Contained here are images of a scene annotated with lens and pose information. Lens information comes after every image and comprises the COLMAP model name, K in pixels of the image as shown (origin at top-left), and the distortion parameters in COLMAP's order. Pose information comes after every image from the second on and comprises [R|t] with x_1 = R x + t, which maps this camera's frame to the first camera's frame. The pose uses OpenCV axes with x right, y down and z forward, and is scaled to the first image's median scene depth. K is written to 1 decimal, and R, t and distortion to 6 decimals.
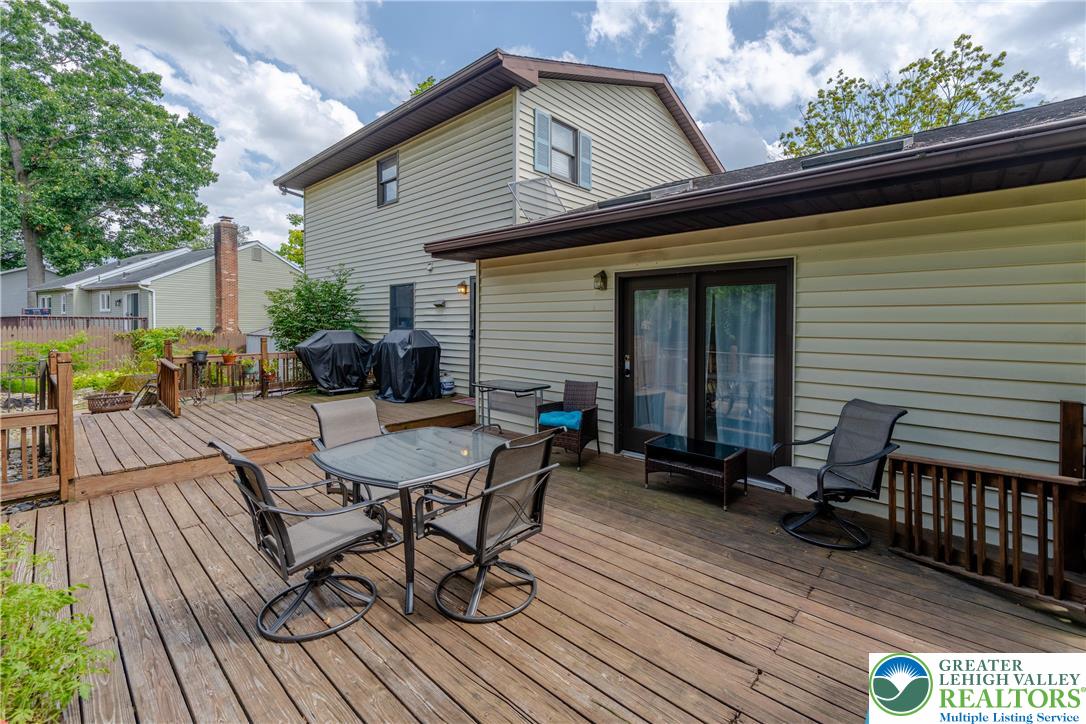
lens RADIAL K [[466.2, 0, 544.8], [0, 466.2, 332.5], [0, 0, 1]] dist [-0.000380, -0.000022]
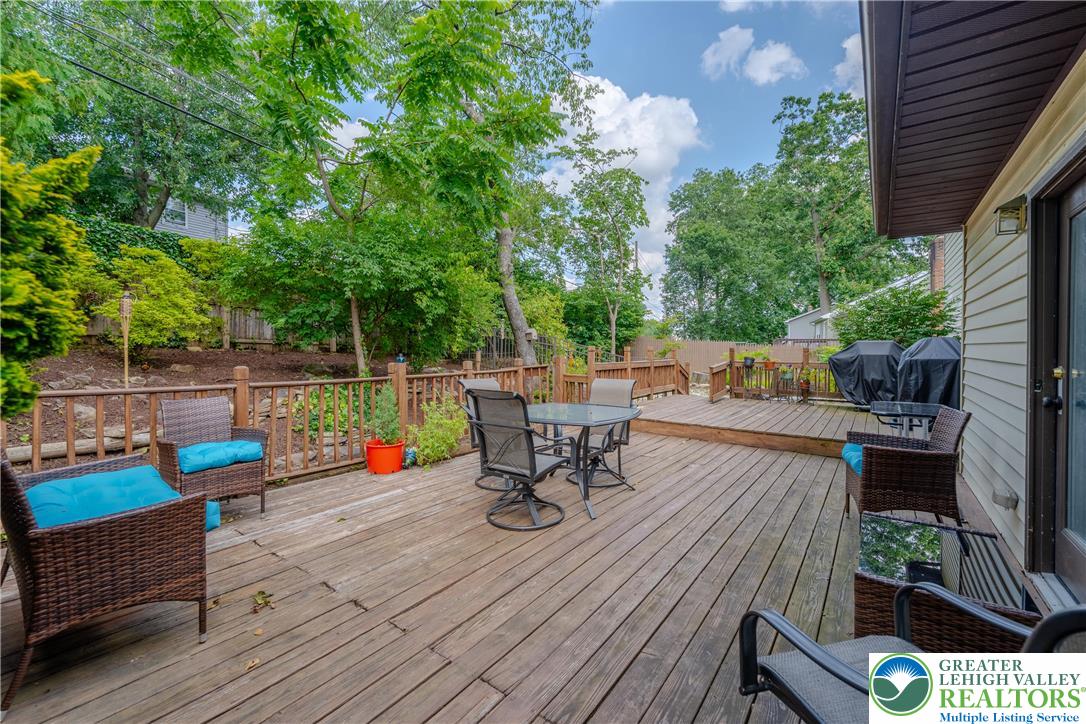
lens RADIAL K [[449.5, 0, 543.1], [0, 449.5, 350.1], [0, 0, 1]] dist [-0.000235, 0.000000]
pose [[0.097521, 0.003108, -0.995229, 0.137107], [-0.024802, 0.999692, 0.000691, 0.011350], [0.994924, 0.024616, 0.097568, 0.112130]]
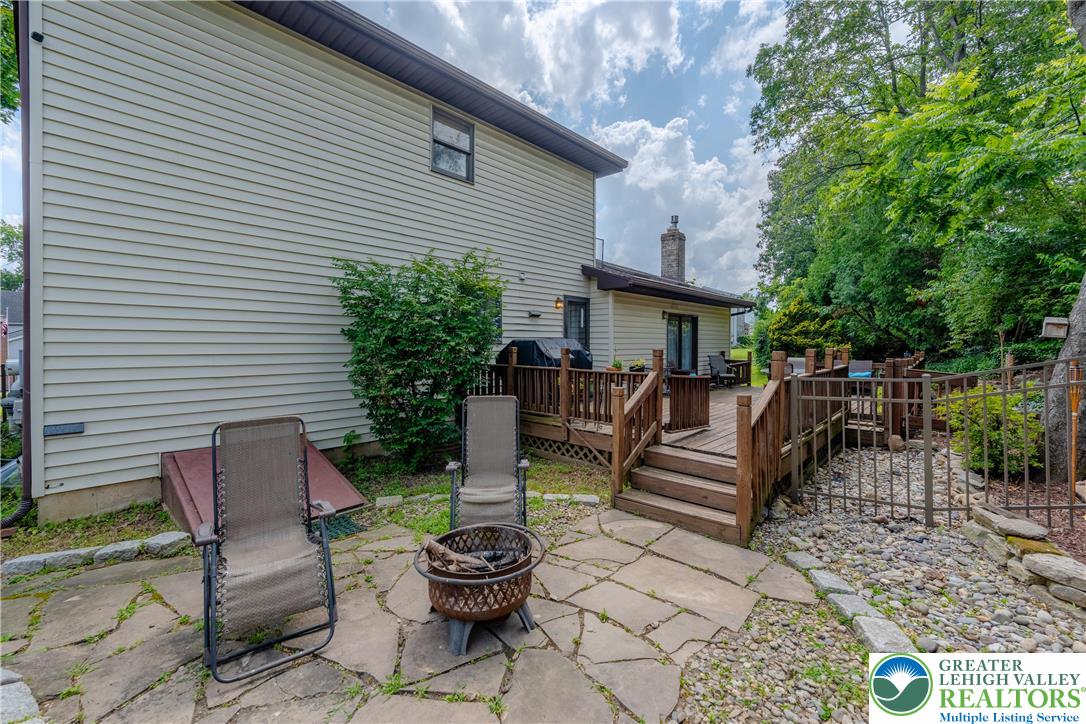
lens RADIAL K [[464.0, 0, 541.5], [0, 464.0, 337.8], [0, 0, 1]] dist [-0.001002, -0.000203]
pose [[-0.003405, 0.001799, 0.999993, -0.506468], [0.016367, 0.999865, -0.001743, -0.002079], [-0.999860, 0.016361, -0.003434, 0.390331]]
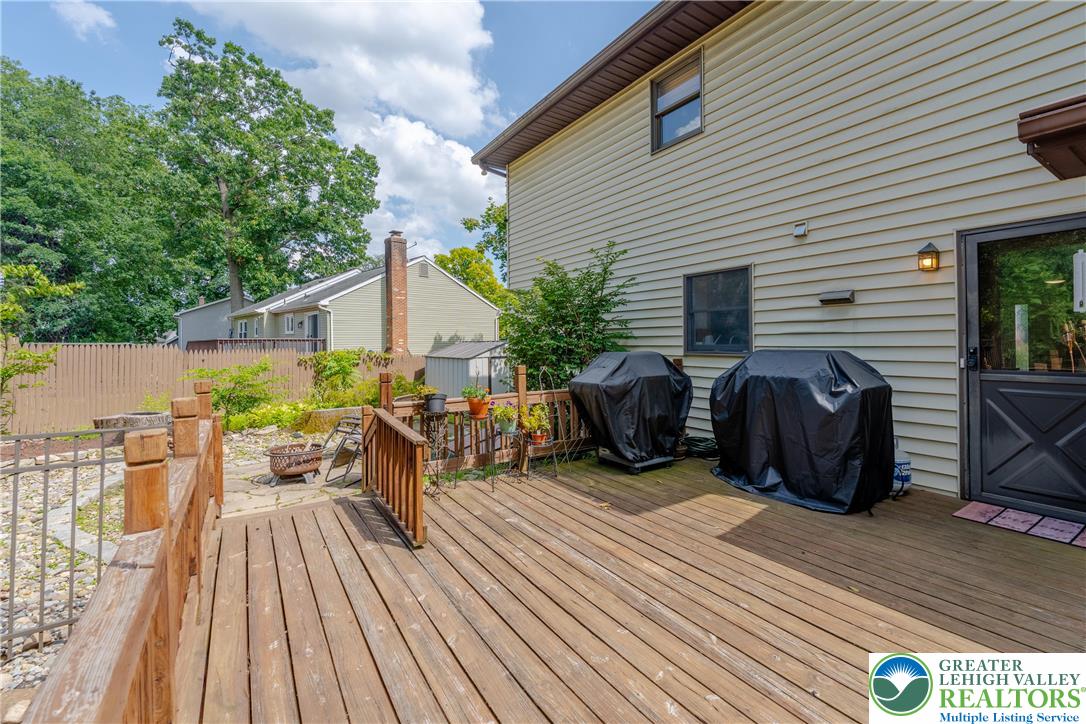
lens RADIAL K [[464.0, 0, 541.5], [0, 464.0, 337.8], [0, 0, 1]] dist [-0.001002, -0.000203]
pose [[0.966874, -0.017772, -0.254634, -0.161190], [0.010991, 0.999547, -0.028029, -0.002927], [0.255016, 0.024302, 0.966631, 0.169911]]
